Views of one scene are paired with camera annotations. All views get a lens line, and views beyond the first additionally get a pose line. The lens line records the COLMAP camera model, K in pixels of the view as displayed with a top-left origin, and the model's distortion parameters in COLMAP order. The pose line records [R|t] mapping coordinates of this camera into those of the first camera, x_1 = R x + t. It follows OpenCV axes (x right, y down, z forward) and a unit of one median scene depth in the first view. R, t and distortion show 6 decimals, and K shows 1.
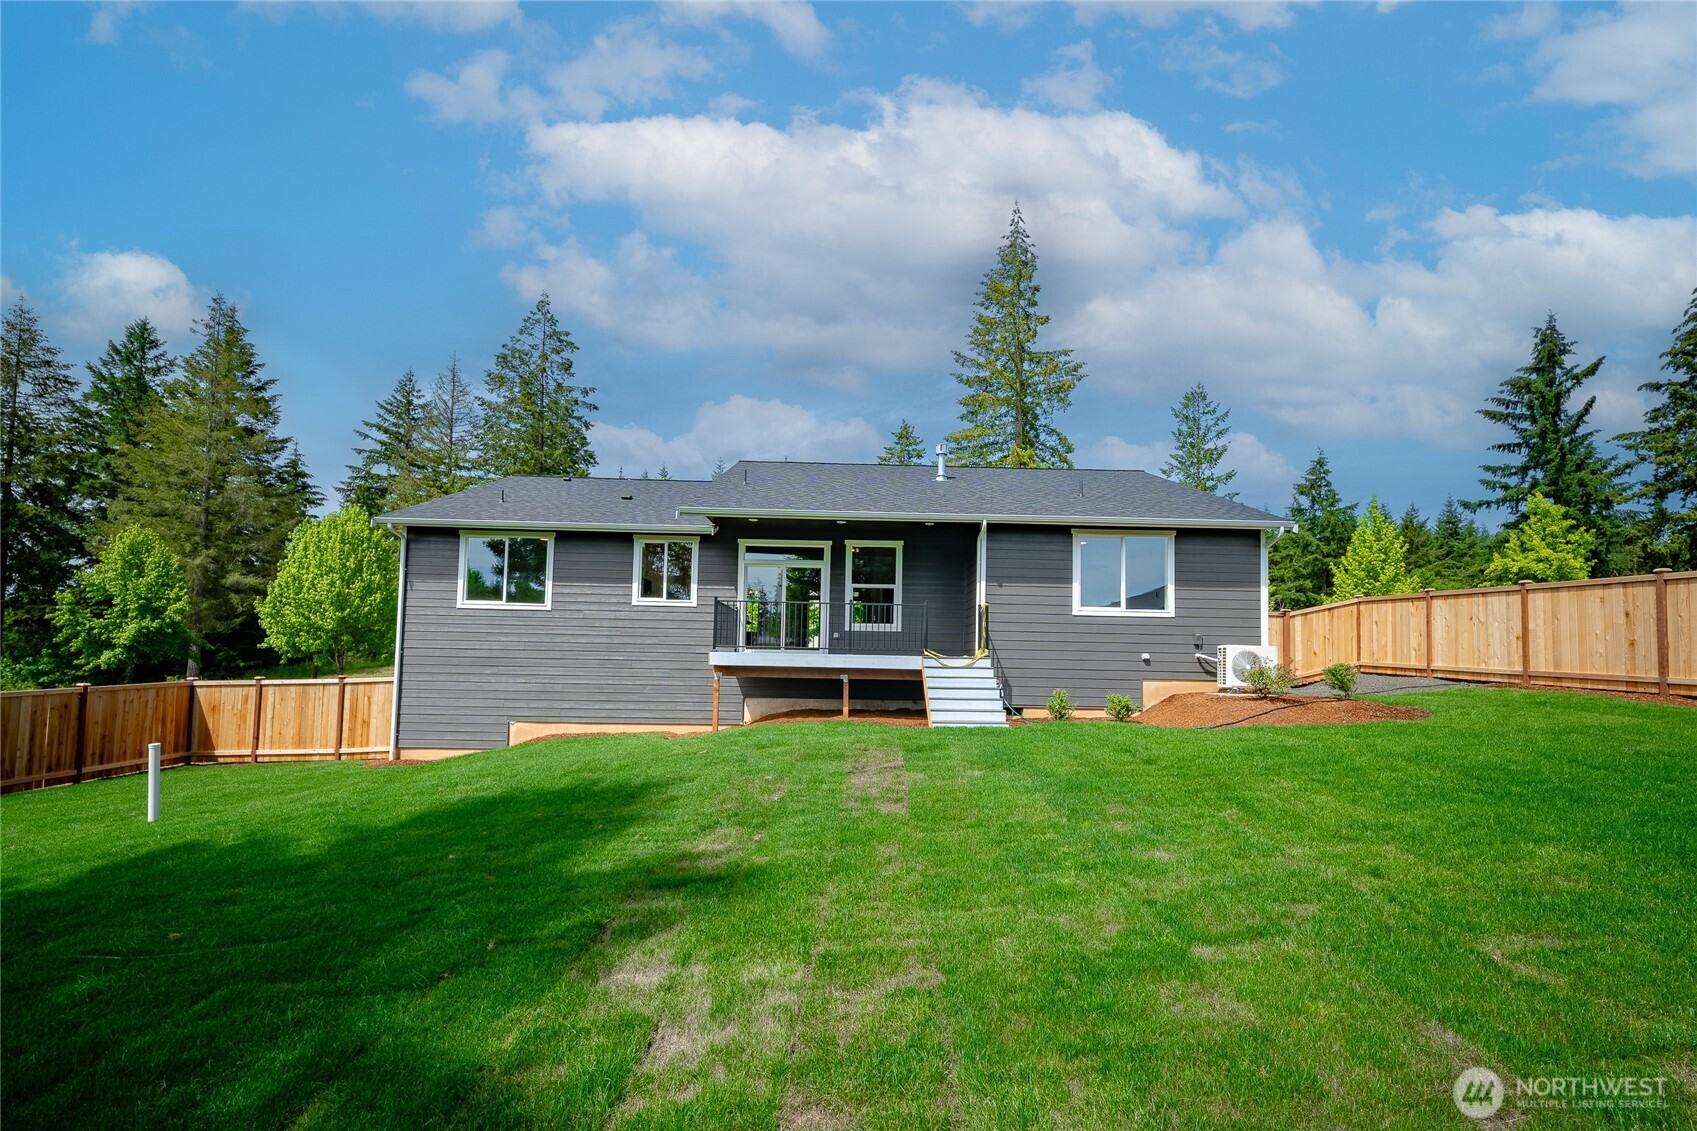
lens RADIAL K [[655.4, 0, 844.2], [0, 655.4, 613.0], [0, 0, 1]] dist [0.013116, -0.010290]
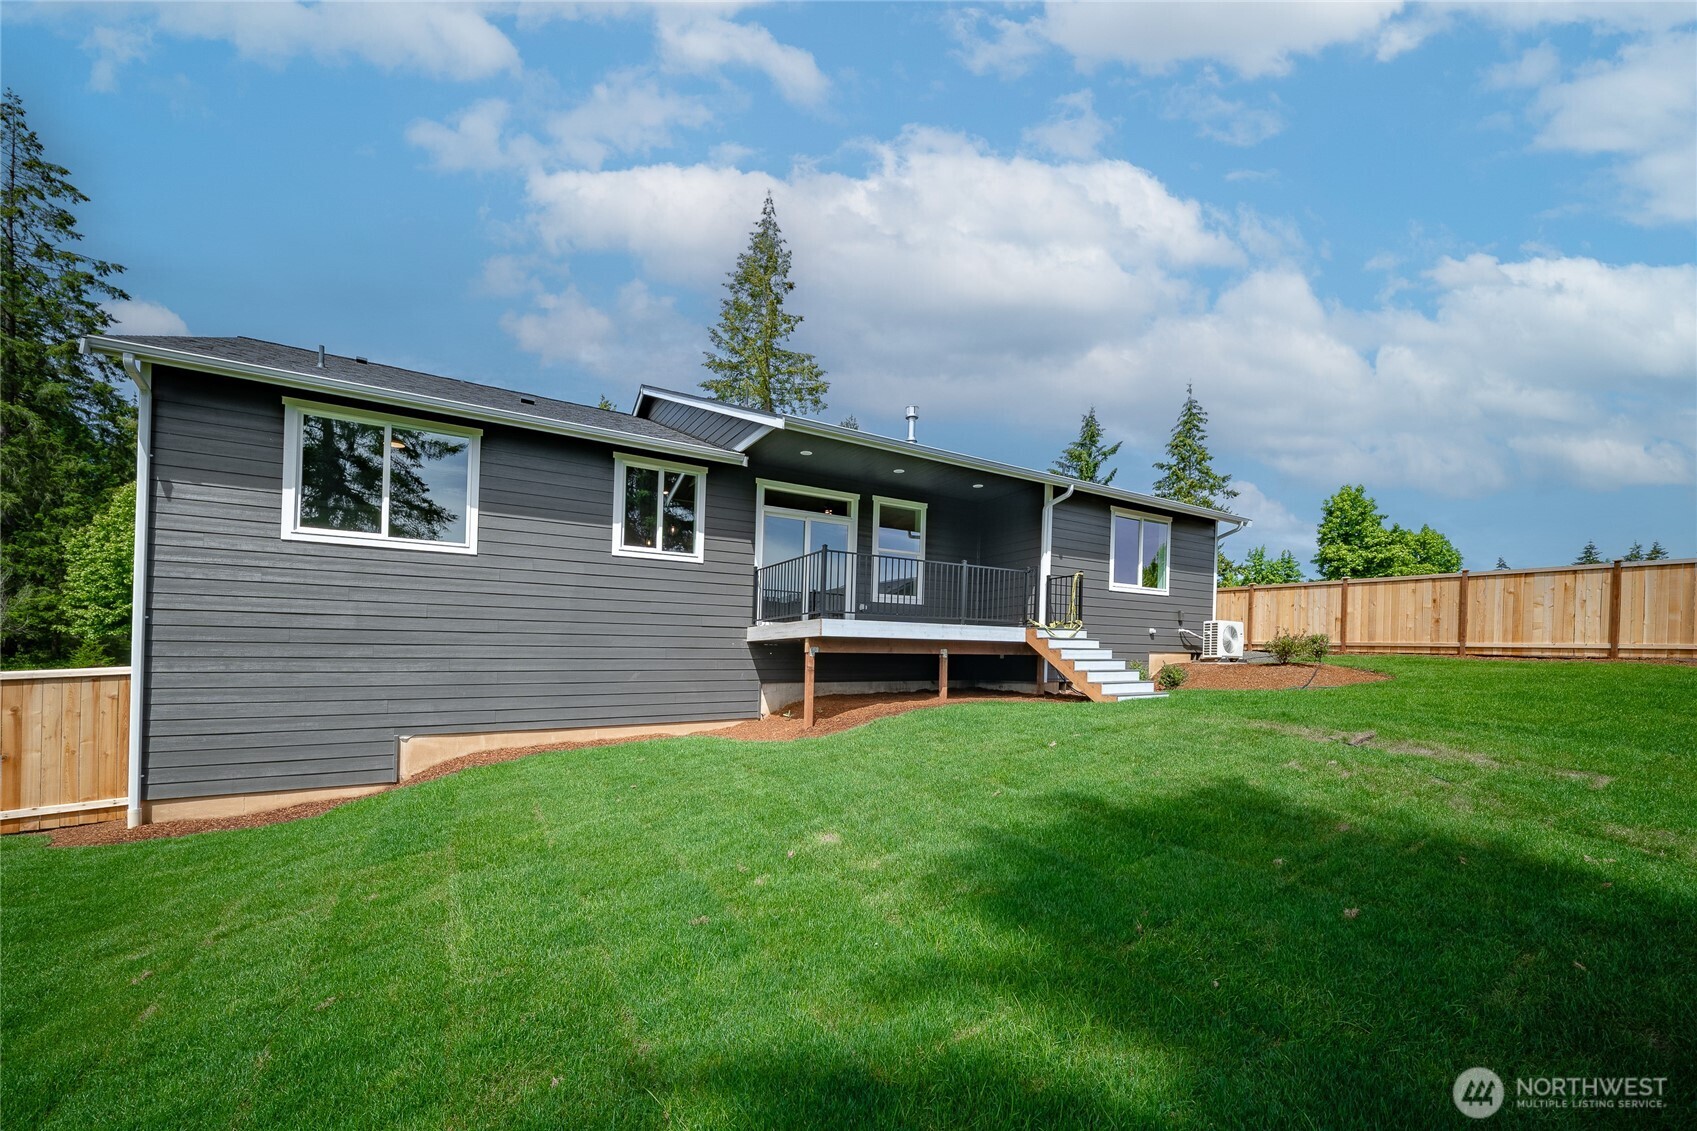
lens RADIAL K [[629.5, 0, 843.8], [0, 629.5, 644.5], [0, 0, 1]] dist [0.000427, -0.000212]
pose [[0.868979, -0.003199, 0.494839, -0.436792], [-0.023951, 0.998535, 0.048515, 0.043222], [-0.494269, -0.054010, 0.867630, 0.299797]]
